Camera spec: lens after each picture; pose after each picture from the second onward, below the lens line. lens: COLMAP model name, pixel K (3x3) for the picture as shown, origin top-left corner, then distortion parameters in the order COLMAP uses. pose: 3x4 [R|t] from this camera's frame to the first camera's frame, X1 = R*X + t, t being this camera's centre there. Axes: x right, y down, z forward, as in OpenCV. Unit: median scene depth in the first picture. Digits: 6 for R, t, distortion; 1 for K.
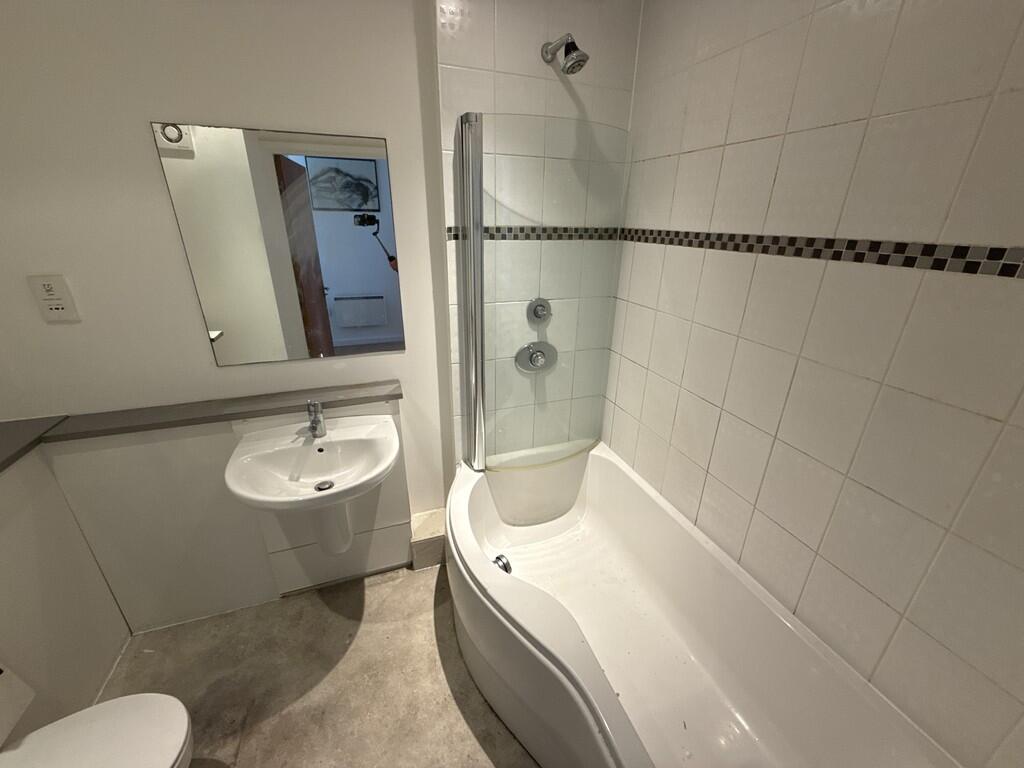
lens RADIAL K [[408.4, 0, 513.5], [0, 408.4, 387.1], [0, 0, 1]] dist [-0.002645, -0.000331]
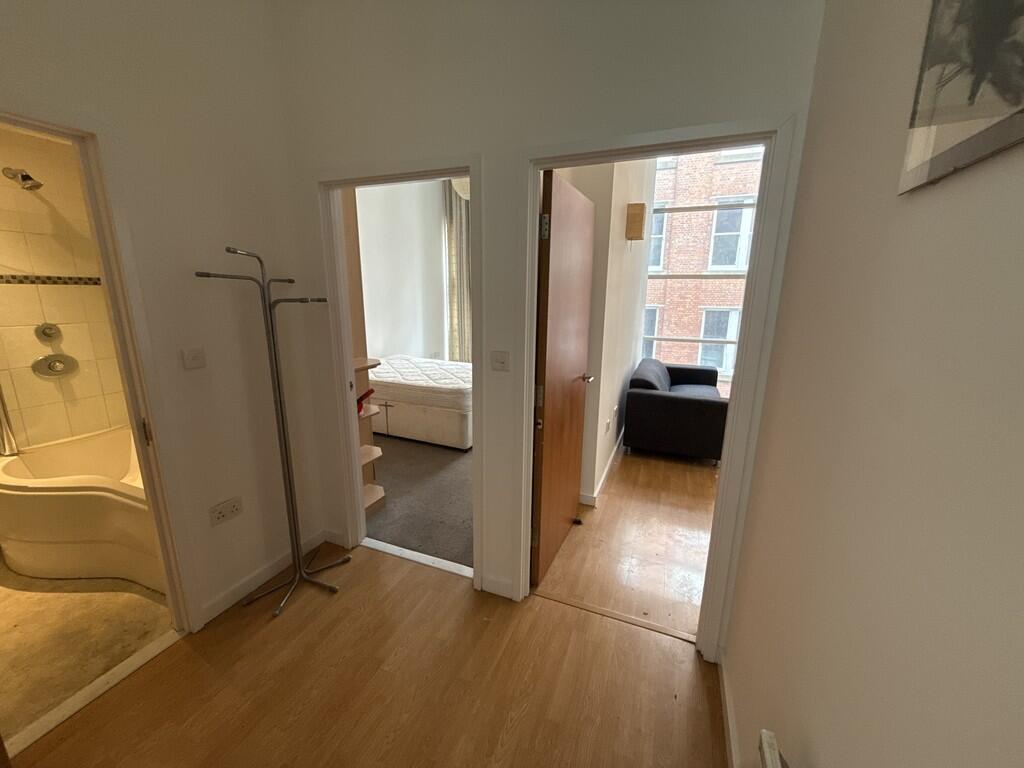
lens RADIAL K [[408.4, 0, 514.0], [0, 408.4, 380.6], [0, 0, 1]] dist [-0.002645, -0.000331]
pose [[0.664576, -0.172949, 0.726930, 0.080817], [0.282094, 0.958925, -0.029751, 0.473514], [-0.691926, 0.224834, 0.686067, -1.055759]]
